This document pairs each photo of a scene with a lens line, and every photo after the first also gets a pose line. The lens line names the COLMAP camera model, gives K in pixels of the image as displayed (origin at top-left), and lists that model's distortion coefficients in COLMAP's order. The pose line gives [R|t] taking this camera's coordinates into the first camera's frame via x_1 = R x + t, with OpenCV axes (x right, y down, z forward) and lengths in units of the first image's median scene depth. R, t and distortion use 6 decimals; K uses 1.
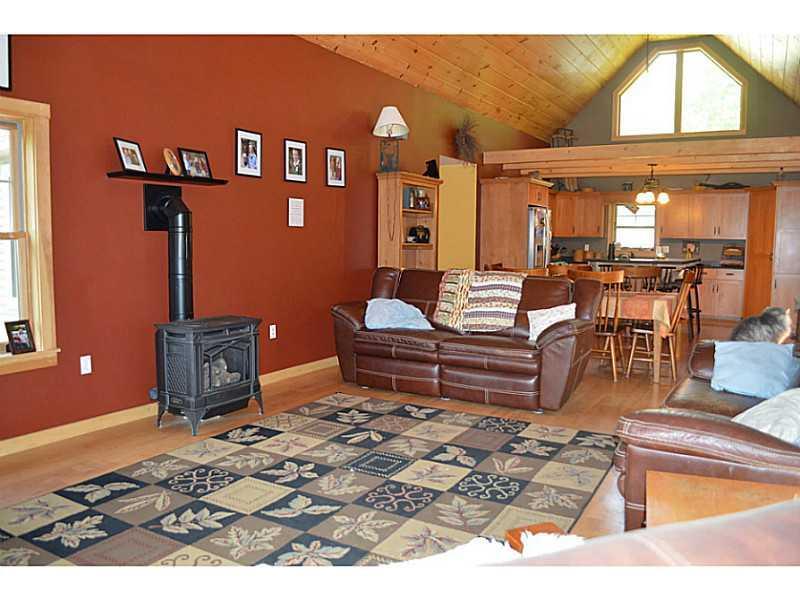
lens RADIAL K [[638.4, 0, 396.9], [0, 638.4, 299.3], [0, 0, 1]] dist [-0.083616, 0.014223]
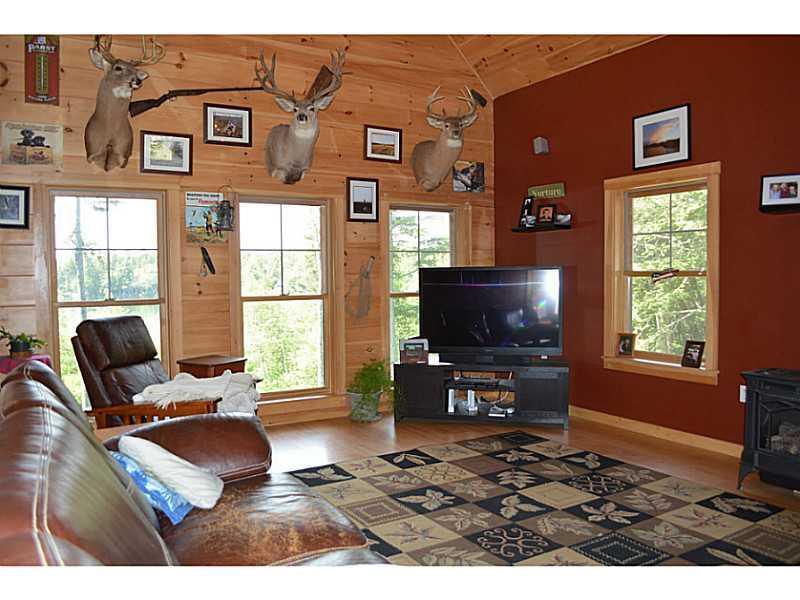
lens RADIAL K [[638.4, 0, 399.1], [0, 638.4, 304.1], [0, 0, 1]] dist [-0.083616, 0.014223]
pose [[-0.486028, 0.035559, -0.873220, 0.774650], [-0.078379, 0.993372, 0.084077, -0.098546], [0.870421, 0.109306, -0.480020, 1.074060]]
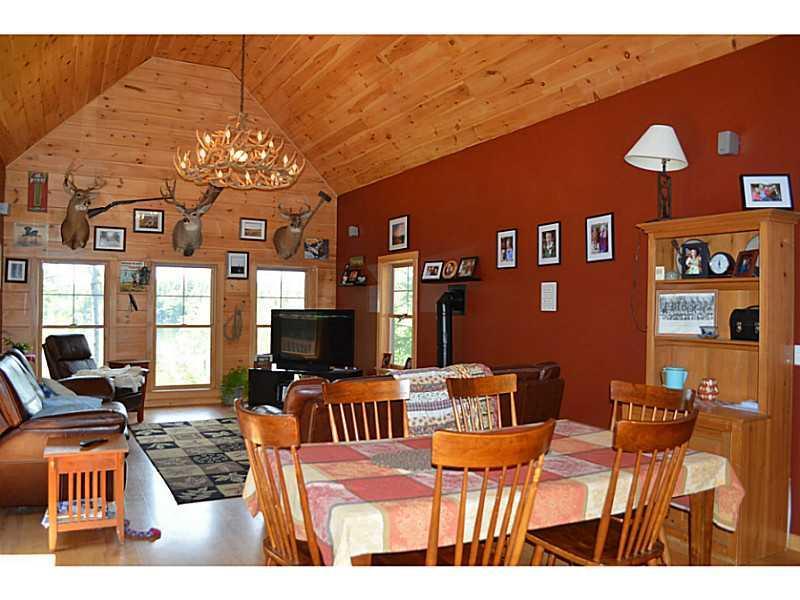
lens RADIAL K [[638.4, 0, 396.6], [0, 638.4, 300.3], [0, 0, 1]] dist [-0.083616, 0.014223]
pose [[-0.520170, -0.023082, -0.853751, 1.217653], [-0.096619, 0.994808, 0.031972, -0.217370], [0.848580, 0.099119, -0.519699, 2.030197]]
